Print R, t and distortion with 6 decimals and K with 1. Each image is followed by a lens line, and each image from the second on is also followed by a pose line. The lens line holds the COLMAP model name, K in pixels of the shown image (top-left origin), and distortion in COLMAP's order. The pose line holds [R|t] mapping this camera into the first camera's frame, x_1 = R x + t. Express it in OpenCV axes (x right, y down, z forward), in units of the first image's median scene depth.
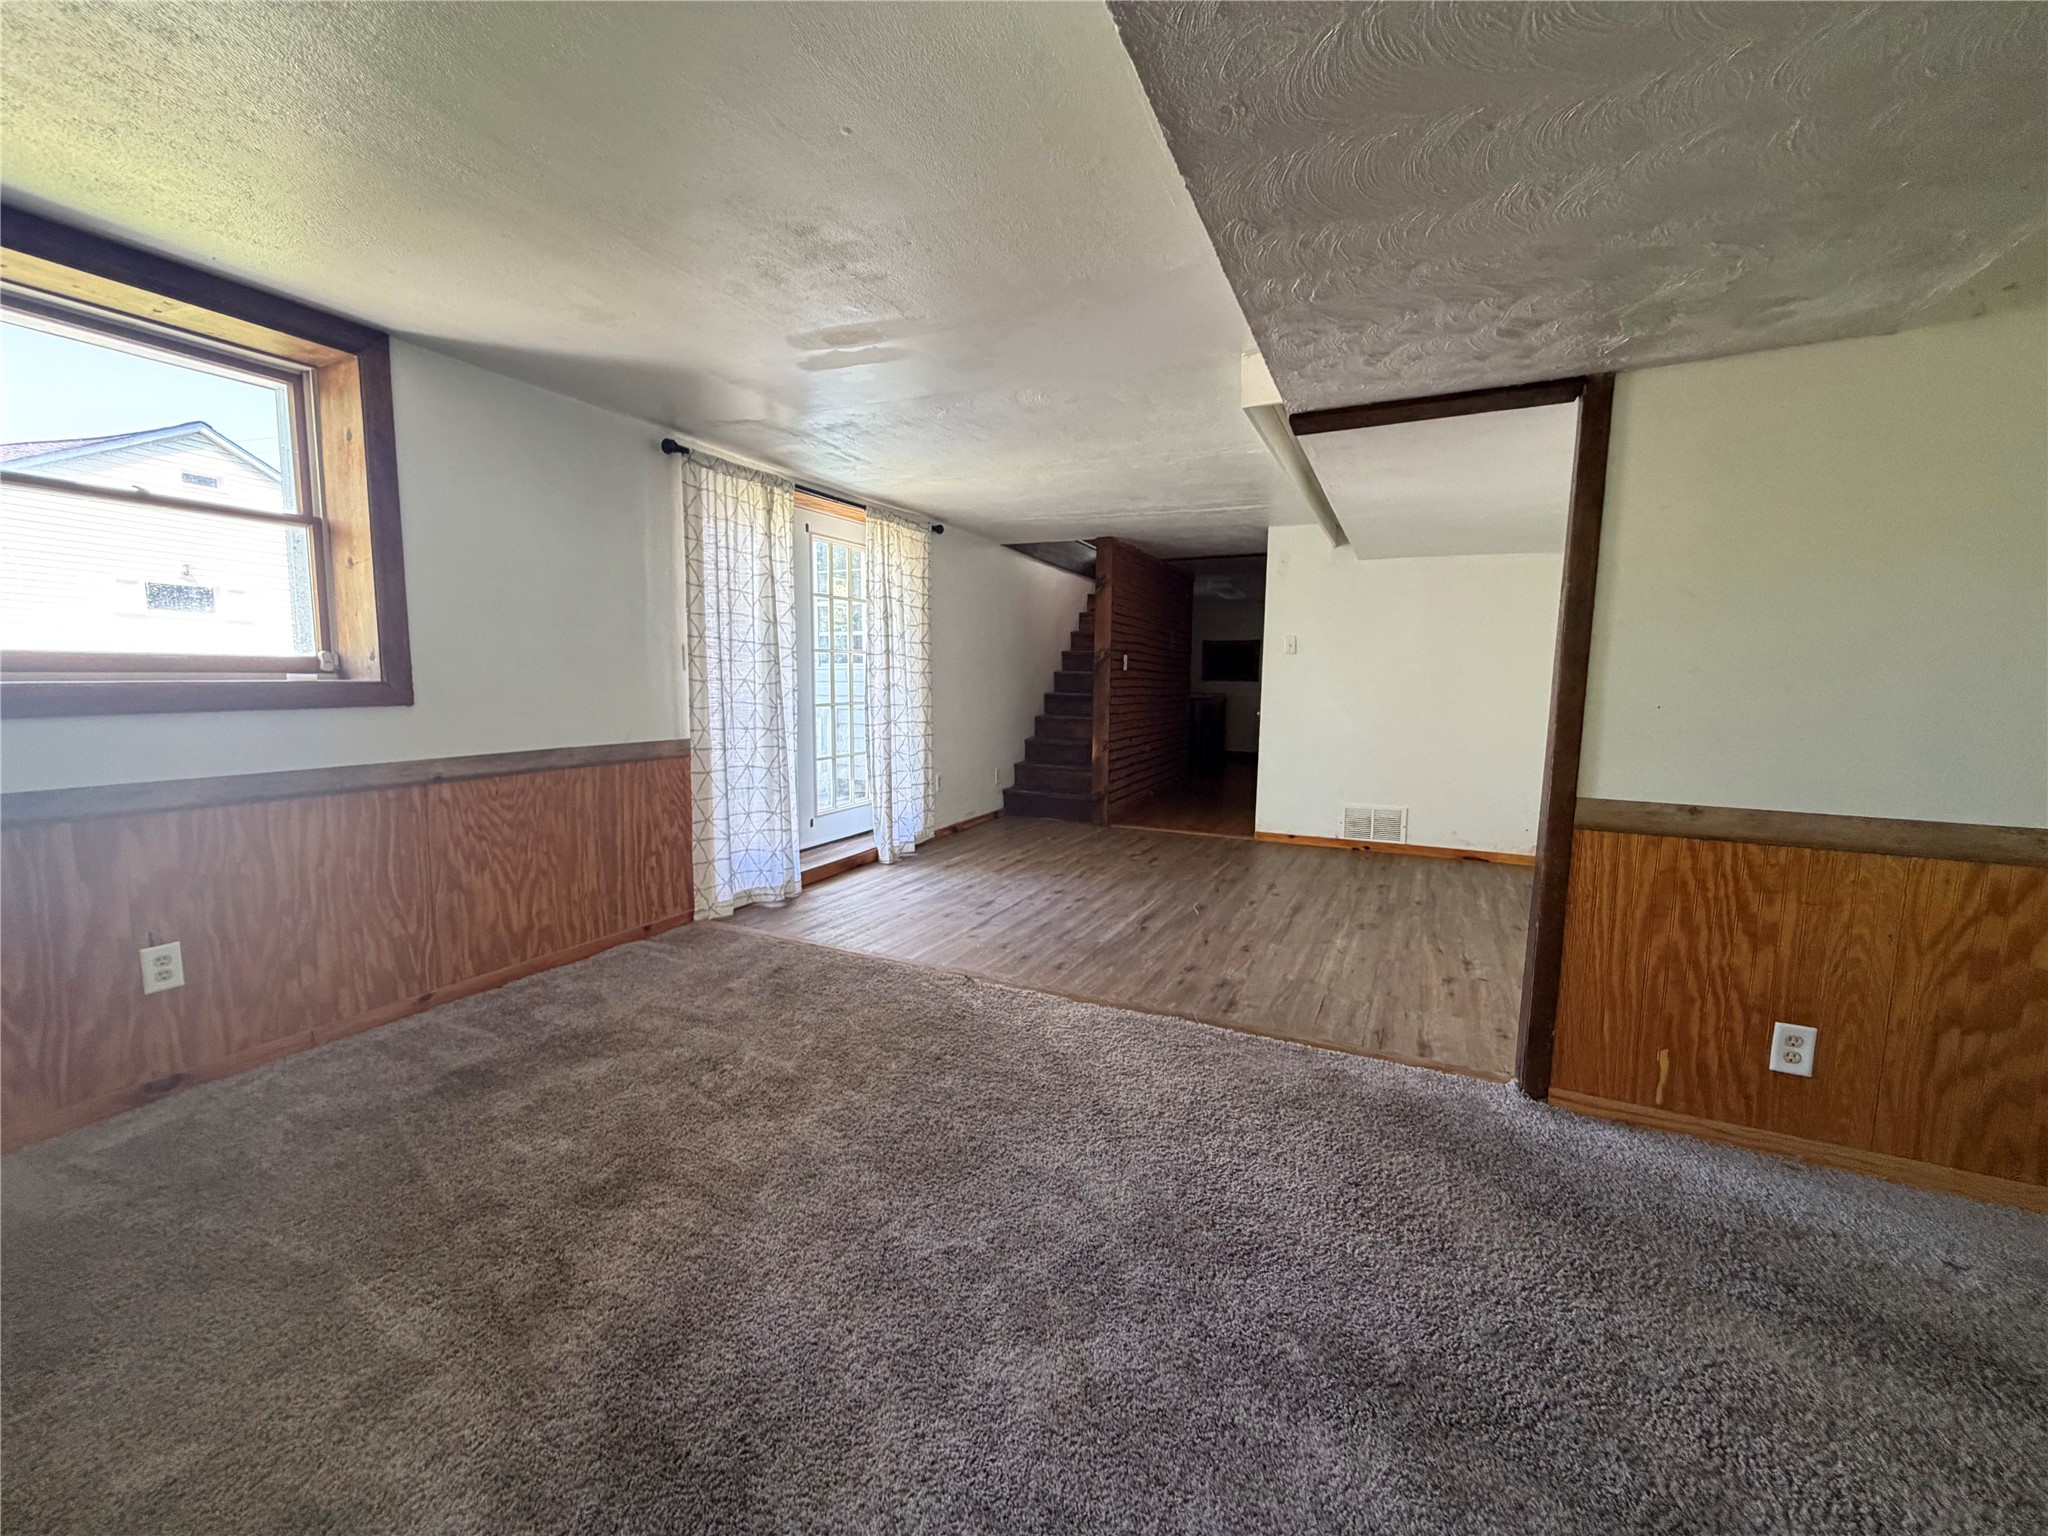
lens RADIAL K [[820.1, 0, 1018.9], [0, 820.1, 770.0], [0, 0, 1]] dist [0.001440, -0.000098]
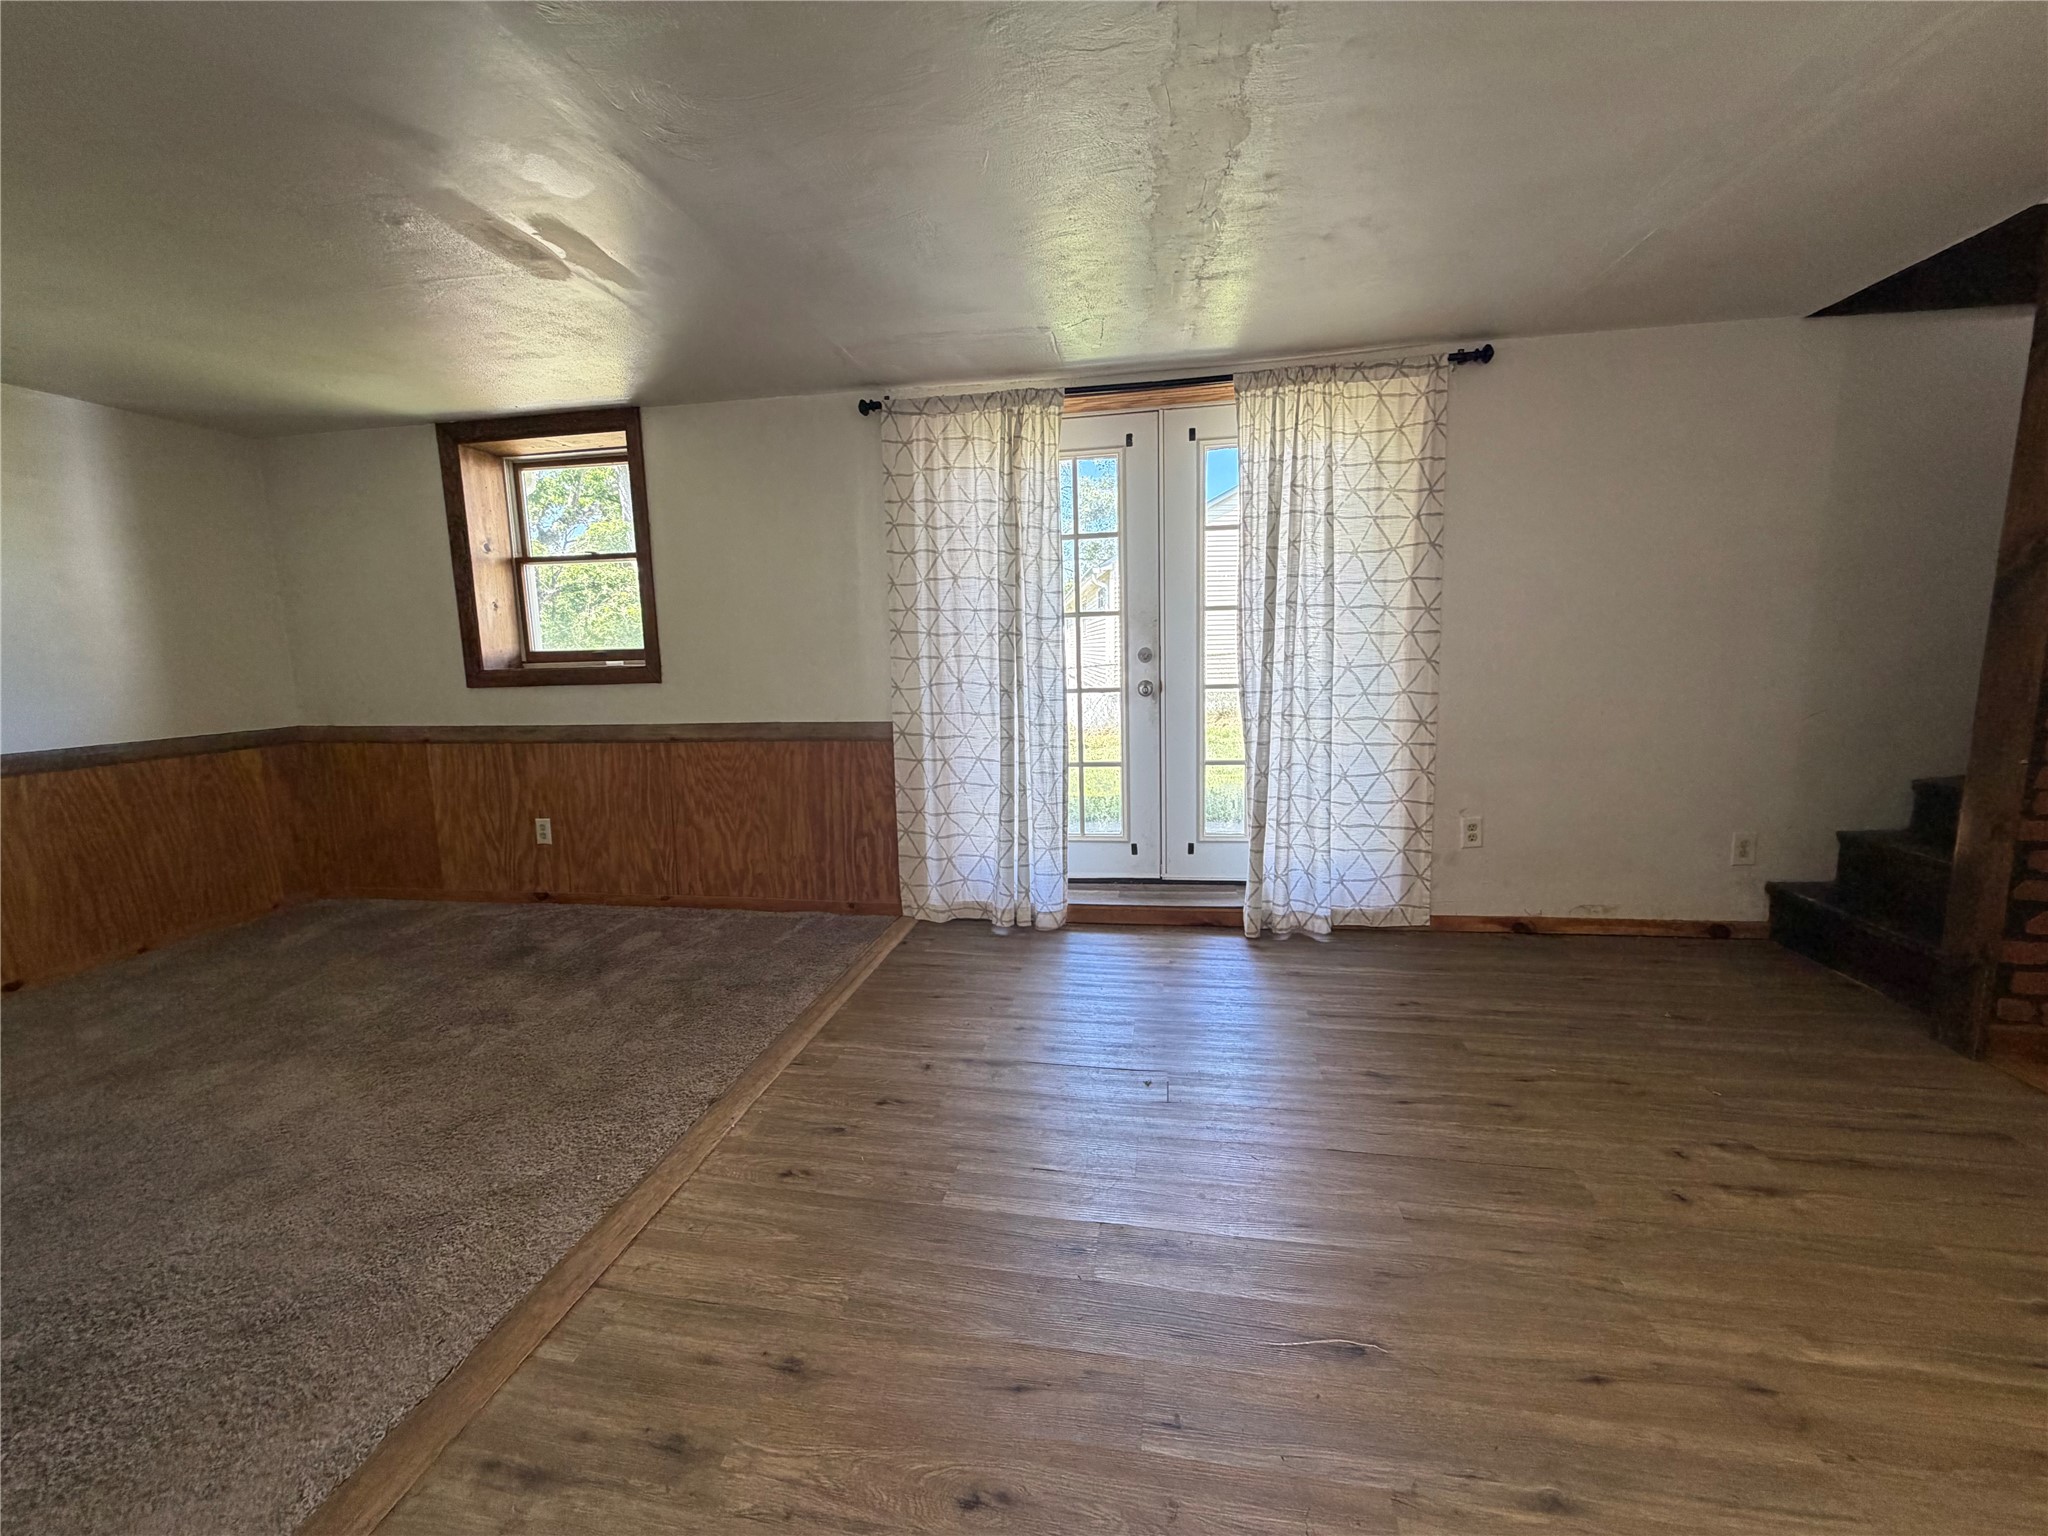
lens RADIAL K [[820.1, 0, 1020.6], [0, 820.1, 767.7], [0, 0, 1]] dist [0.001440, -0.000098]
pose [[0.275603, 0.122946, -0.953377, 0.563274], [-0.081563, 0.991201, 0.104246, -0.100929], [0.957805, 0.049030, 0.283206, 0.929634]]
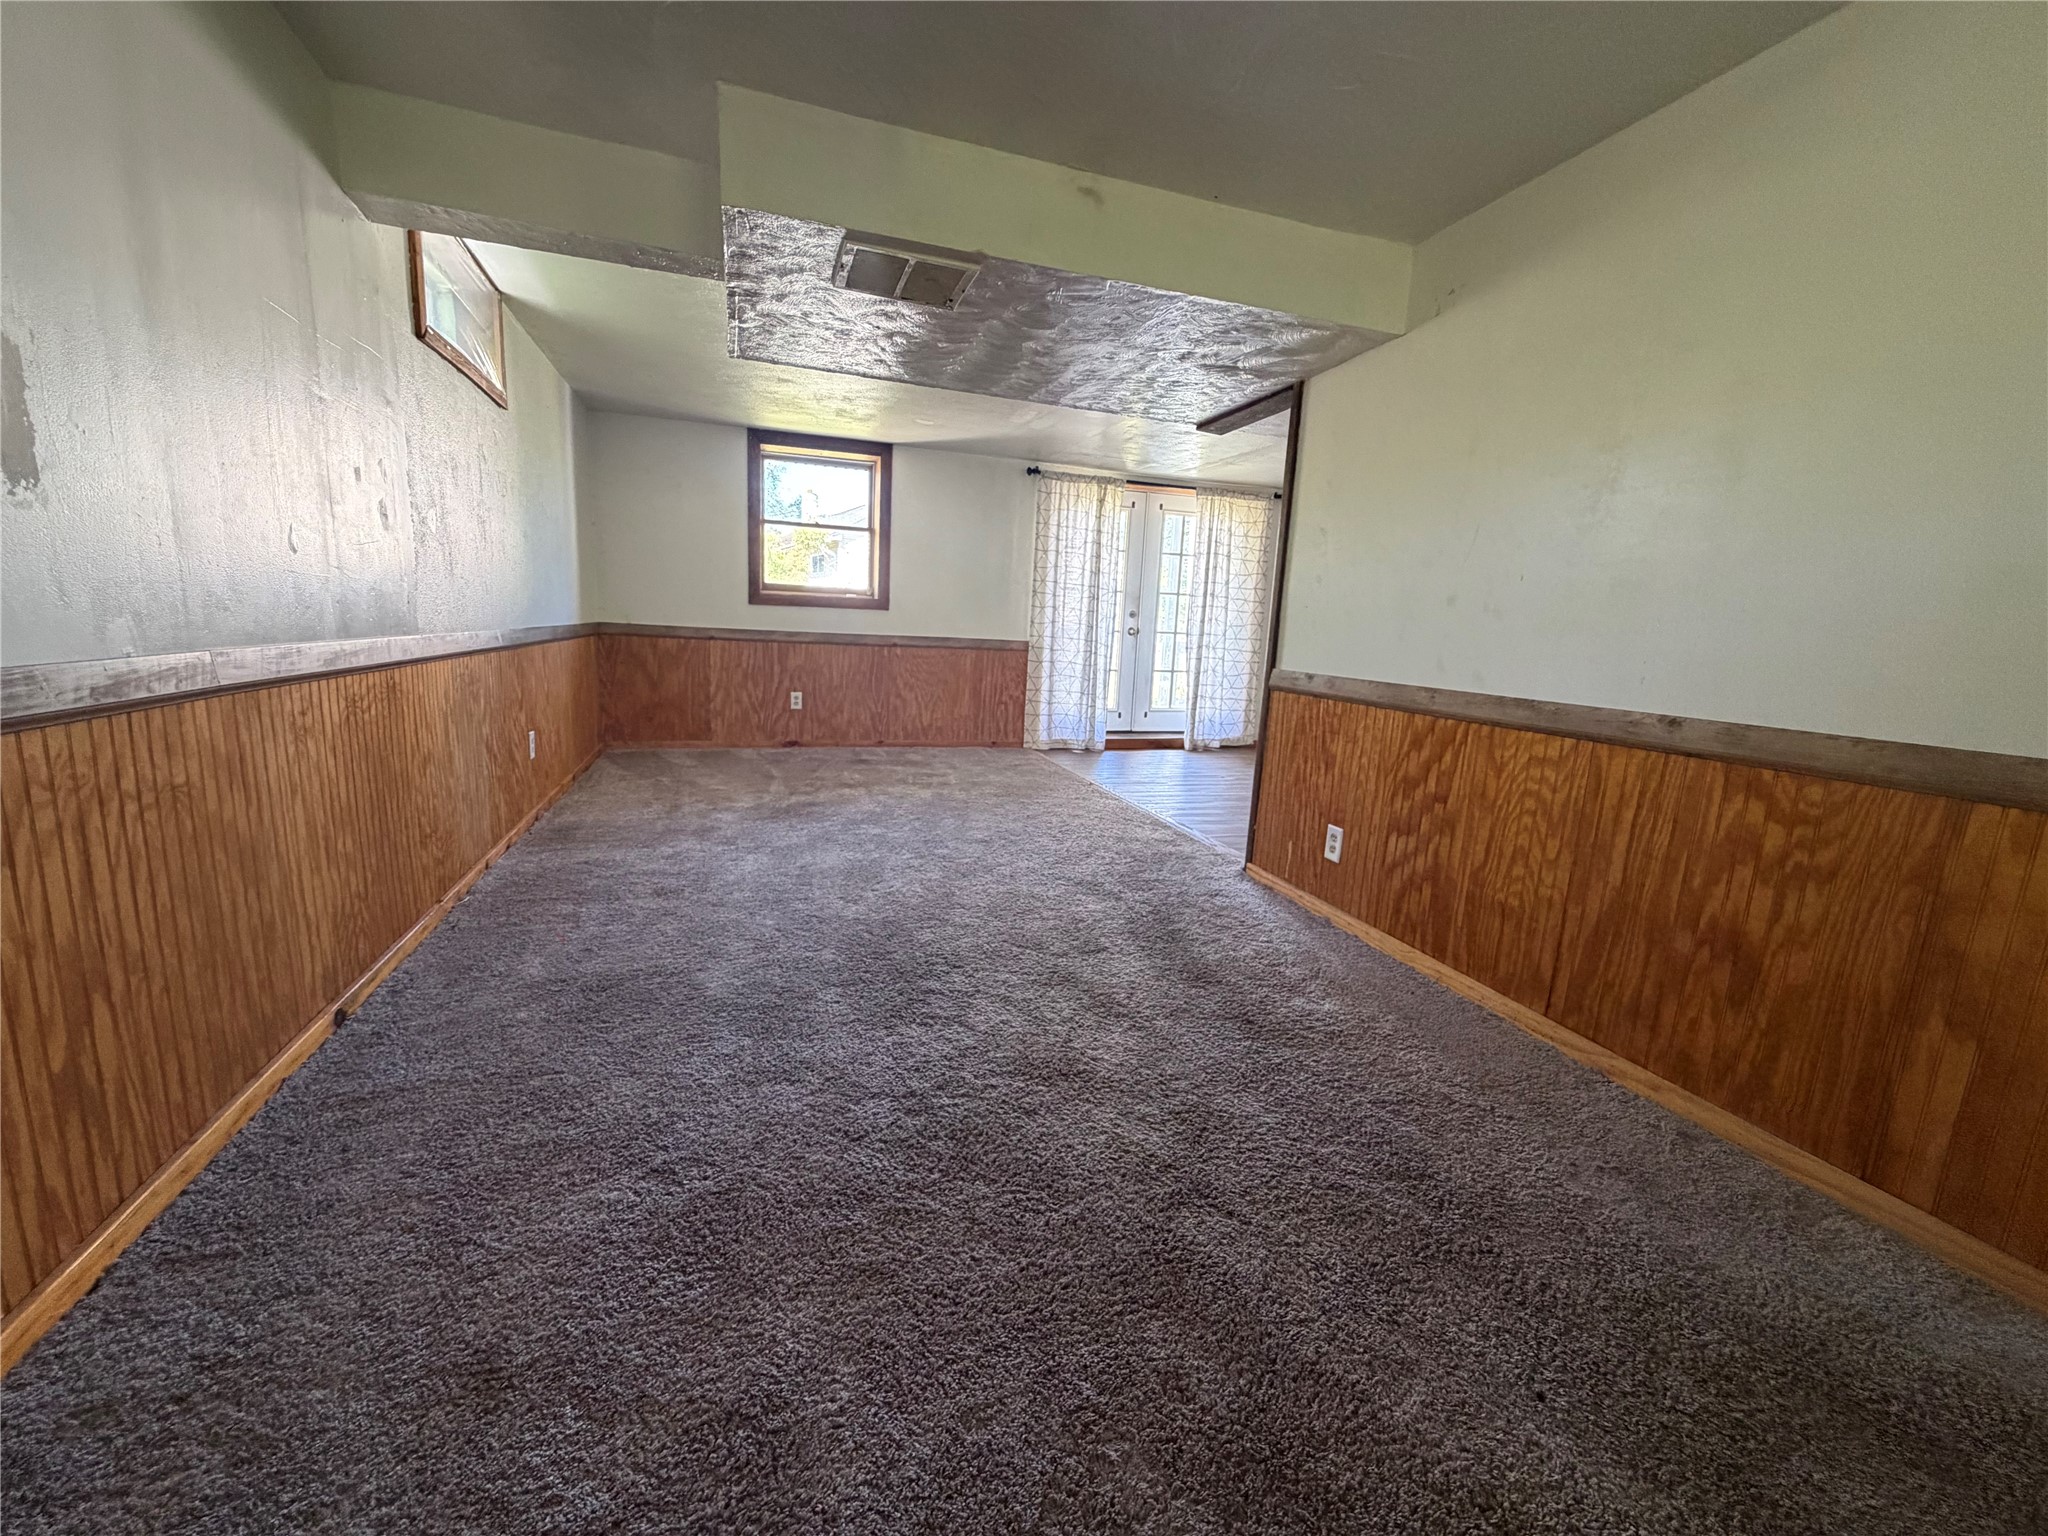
lens RADIAL K [[820.1, 0, 1017.8], [0, 820.1, 769.6], [0, 0, 1]] dist [0.001440, -0.000098]
pose [[0.690815, 0.147027, -0.707925, 0.899804], [-0.120887, 0.988811, 0.087398, 0.088390], [0.712854, 0.025203, 0.700859, -0.238299]]
